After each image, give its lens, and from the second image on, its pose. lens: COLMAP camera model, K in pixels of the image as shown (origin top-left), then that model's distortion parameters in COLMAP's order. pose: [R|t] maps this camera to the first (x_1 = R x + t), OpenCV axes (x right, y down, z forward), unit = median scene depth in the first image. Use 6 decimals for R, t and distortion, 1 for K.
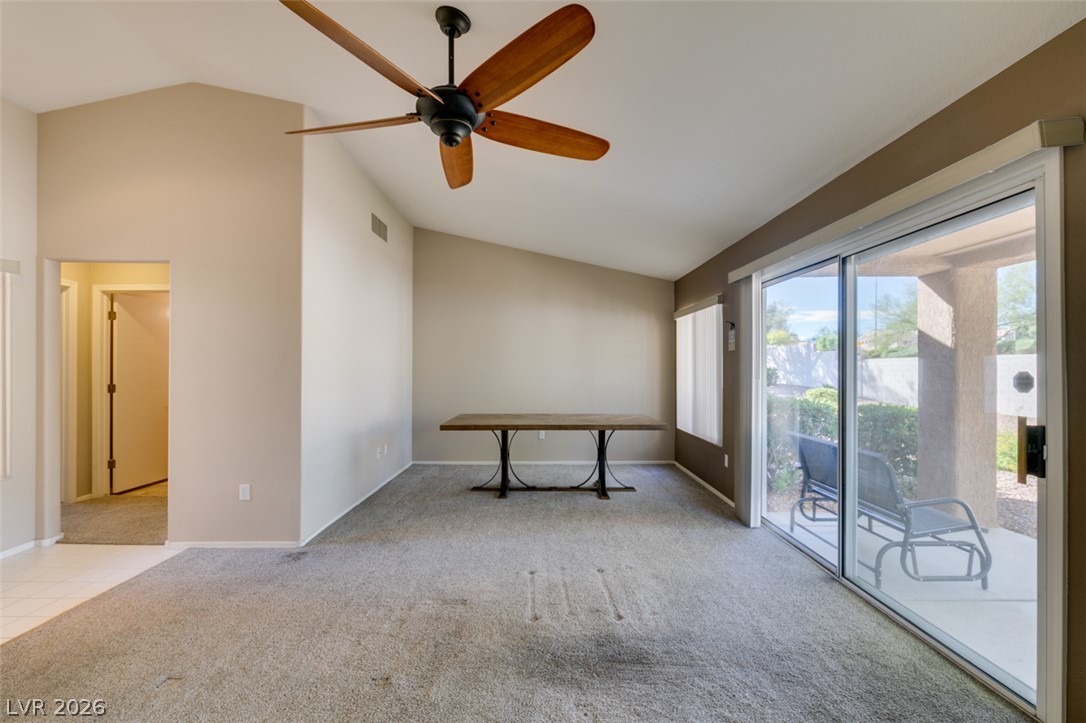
lens RADIAL K [[486.0, 0, 542.1], [0, 486.0, 366.4], [0, 0, 1]] dist [-0.000563, -0.001064]
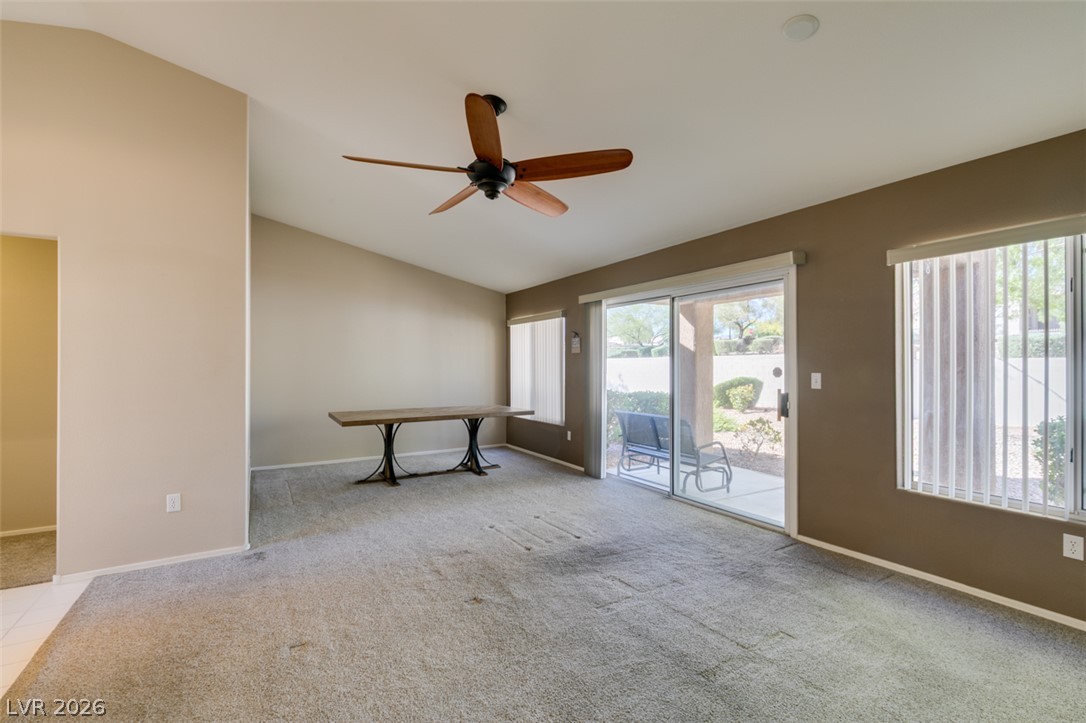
lens RADIAL K [[486.0, 0, 543.7], [0, 486.0, 366.5], [0, 0, 1]] dist [-0.000563, -0.001064]
pose [[0.859605, -0.002171, 0.510954, -0.429593], [0.000029, 0.999991, 0.004200, -0.000790], [-0.510958, -0.003596, 0.859598, -0.124472]]
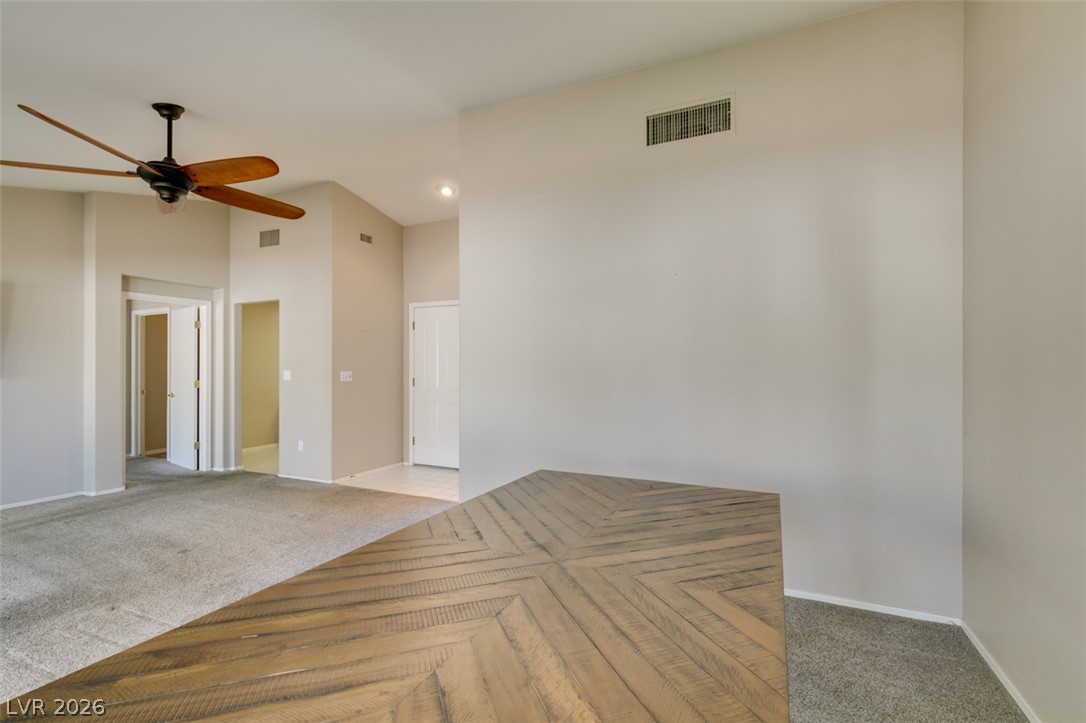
lens RADIAL K [[486.0, 0, 543.3], [0, 486.0, 360.6], [0, 0, 1]] dist [-0.000563, -0.001064]
pose [[-0.427904, -0.010787, -0.903760, 0.336327], [0.002548, 0.999910, -0.013141, 0.005977], [0.903821, -0.007926, -0.427838, 1.445191]]
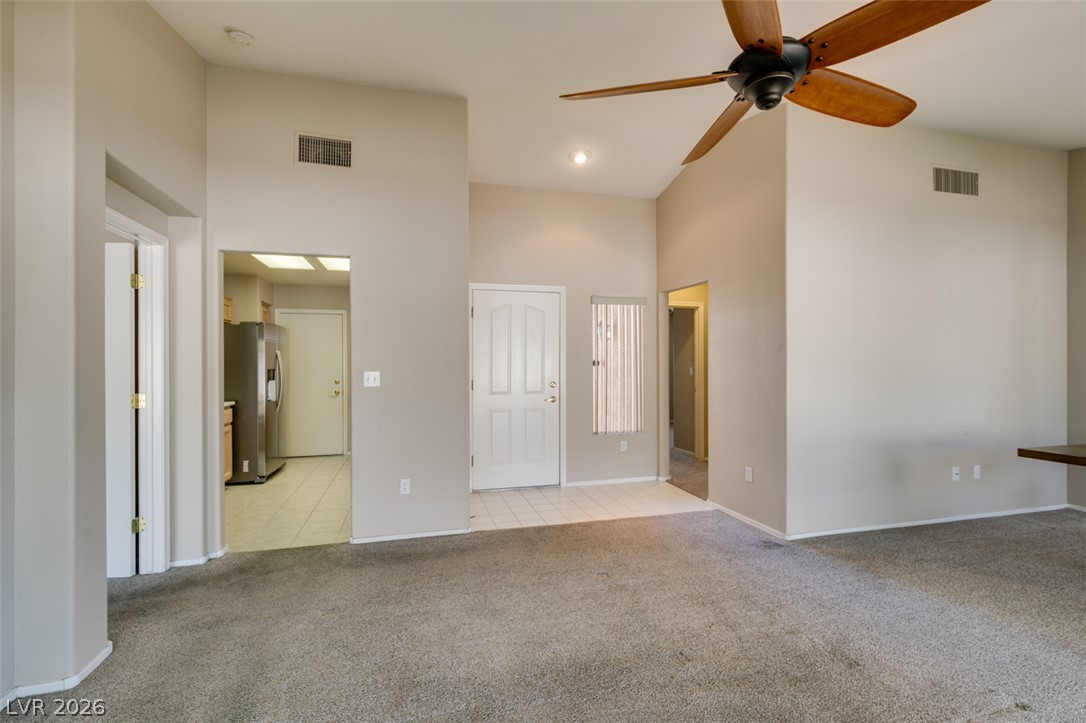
lens RADIAL K [[486.0, 0, 537.9], [0, 486.0, 362.8], [0, 0, 1]] dist [-0.000563, -0.001064]
pose [[0.256078, -0.003751, -0.966649, 0.313355], [0.004335, 0.999987, -0.002731, 0.001969], [0.966646, -0.003491, 0.256091, 0.215302]]
